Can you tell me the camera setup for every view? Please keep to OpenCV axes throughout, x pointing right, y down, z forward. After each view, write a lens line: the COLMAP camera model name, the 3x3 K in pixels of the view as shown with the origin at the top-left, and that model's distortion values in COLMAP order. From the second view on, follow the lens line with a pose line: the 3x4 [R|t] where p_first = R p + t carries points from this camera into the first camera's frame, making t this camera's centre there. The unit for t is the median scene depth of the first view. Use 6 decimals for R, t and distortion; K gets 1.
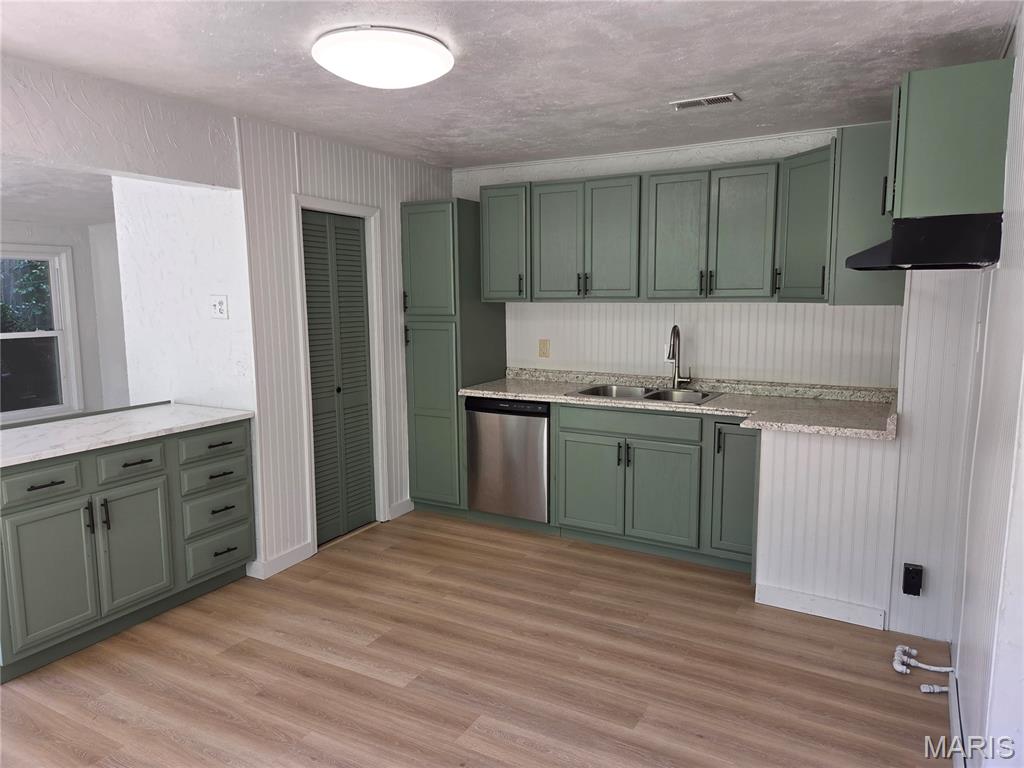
lens RADIAL K [[693.8, 0, 512.2], [0, 693.8, 374.8], [0, 0, 1]] dist [0.064850, -0.060084]
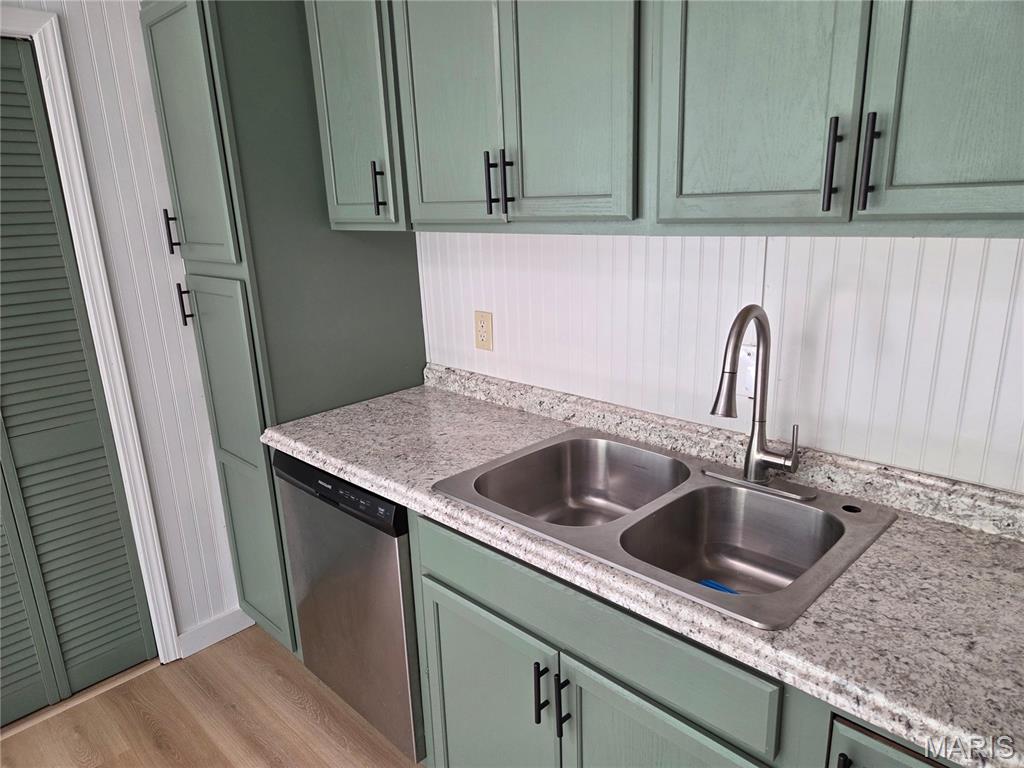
lens RADIAL K [[684.3, 0, 517.4], [0, 684.3, 392.1], [0, 0, 1]] dist [0.061515, -0.053080]
pose [[0.967495, 0.043970, -0.249038, 0.243695], [-0.003117, 0.986767, 0.162112, -0.095615], [0.252870, -0.156066, 0.954830, 0.762164]]
